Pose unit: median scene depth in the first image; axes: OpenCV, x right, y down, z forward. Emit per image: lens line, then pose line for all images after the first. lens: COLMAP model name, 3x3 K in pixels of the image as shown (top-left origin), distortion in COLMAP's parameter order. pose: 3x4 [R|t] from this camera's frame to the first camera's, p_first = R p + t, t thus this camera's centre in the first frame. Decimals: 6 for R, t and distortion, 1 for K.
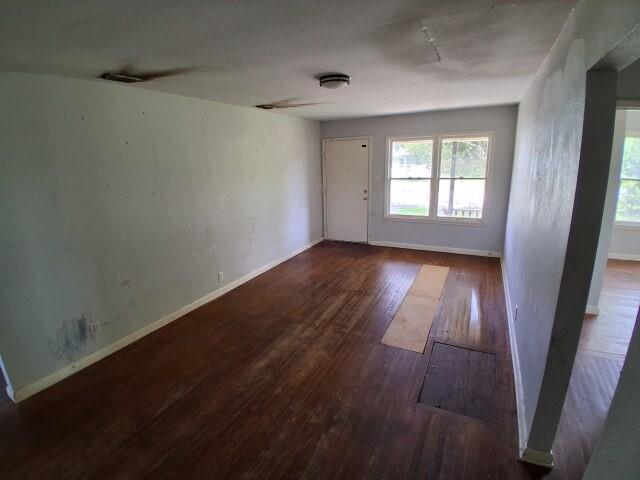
lens RADIAL K [[317.7, 0, 320.0], [0, 317.7, 240.0], [0, 0, 1]] dist [0.000006, -0.000008]
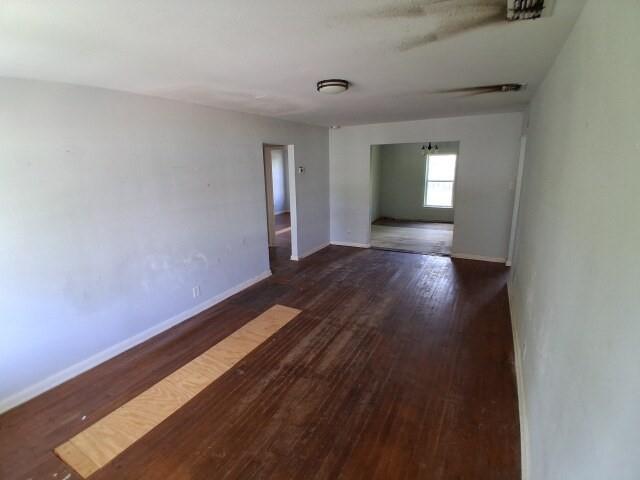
lens RADIAL K [[317.7, 0, 320.0], [0, 317.7, 240.0], [0, 0, 1]] dist [0.000006, -0.000008]
pose [[-0.998233, 0.049968, 0.032145, 0.055736], [0.059228, 0.879785, 0.471668, -0.457610], [-0.004712, 0.472738, -0.881190, 1.744180]]
